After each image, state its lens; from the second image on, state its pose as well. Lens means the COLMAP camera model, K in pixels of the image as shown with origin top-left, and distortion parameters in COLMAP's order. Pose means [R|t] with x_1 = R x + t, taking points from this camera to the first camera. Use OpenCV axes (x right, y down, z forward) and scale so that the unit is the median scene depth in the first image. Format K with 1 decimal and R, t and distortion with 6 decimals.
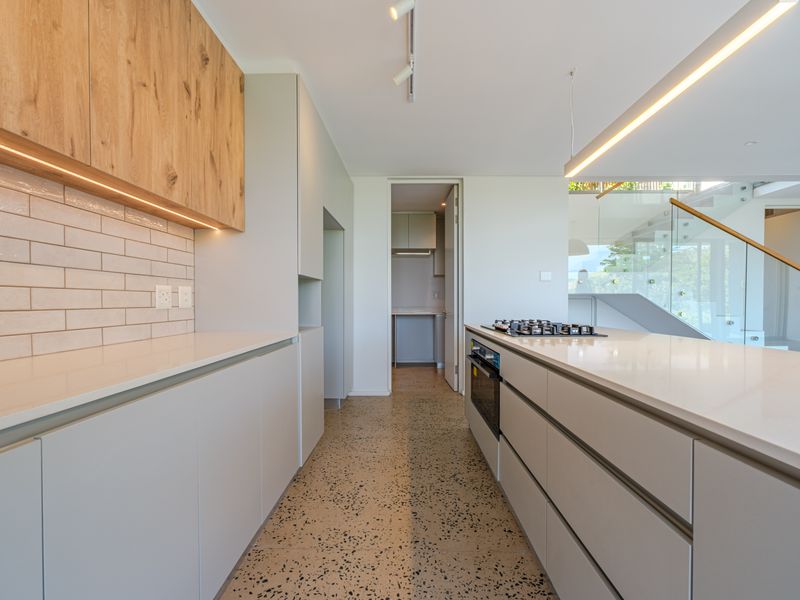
lens RADIAL K [[384.2, 0, 399.1], [0, 384.2, 310.3], [0, 0, 1]] dist [-0.003108, -0.000931]
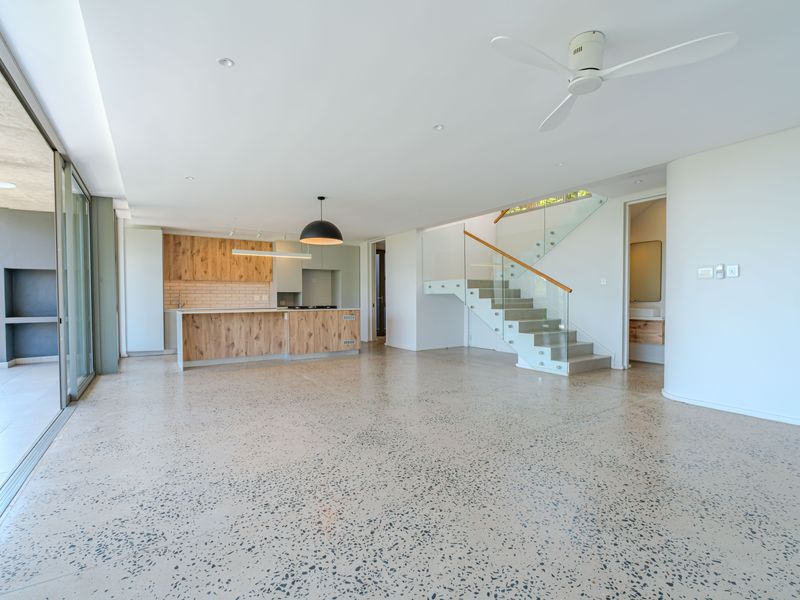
lens RADIAL K [[384.2, 0, 399.1], [0, 384.2, 310.3], [0, 0, 1]] dist [-0.003108, -0.000931]
pose [[0.569242, 0.020335, -0.821918, 4.138257], [-0.013199, 0.999791, 0.015595, 0.016978], [0.822064, 0.001971, 0.569392, -0.214360]]
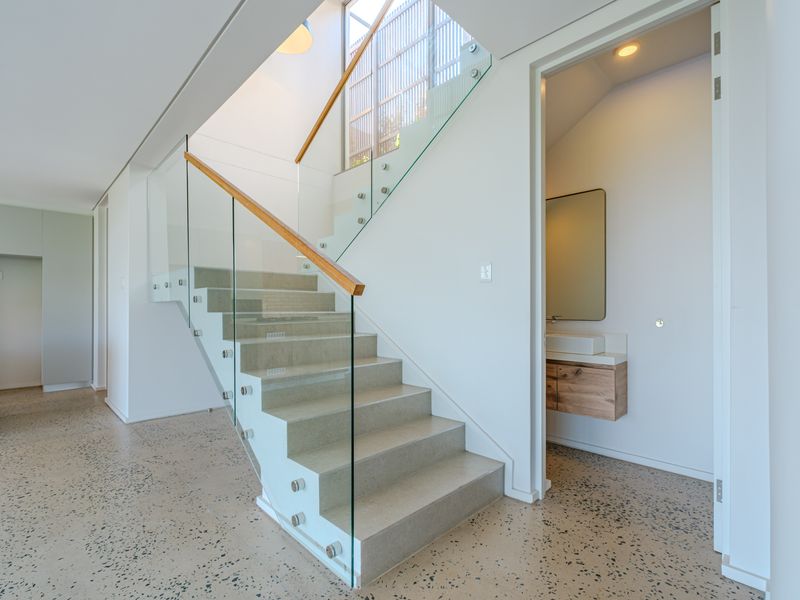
lens RADIAL K [[384.2, 0, 399.1], [0, 384.2, 310.3], [0, 0, 1]] dist [-0.003108, -0.000931]
pose [[0.711139, -0.001282, -0.703050, 3.210970], [-0.019119, 0.999593, -0.021162, -0.036930], [0.702791, 0.028491, 0.710825, 1.796792]]
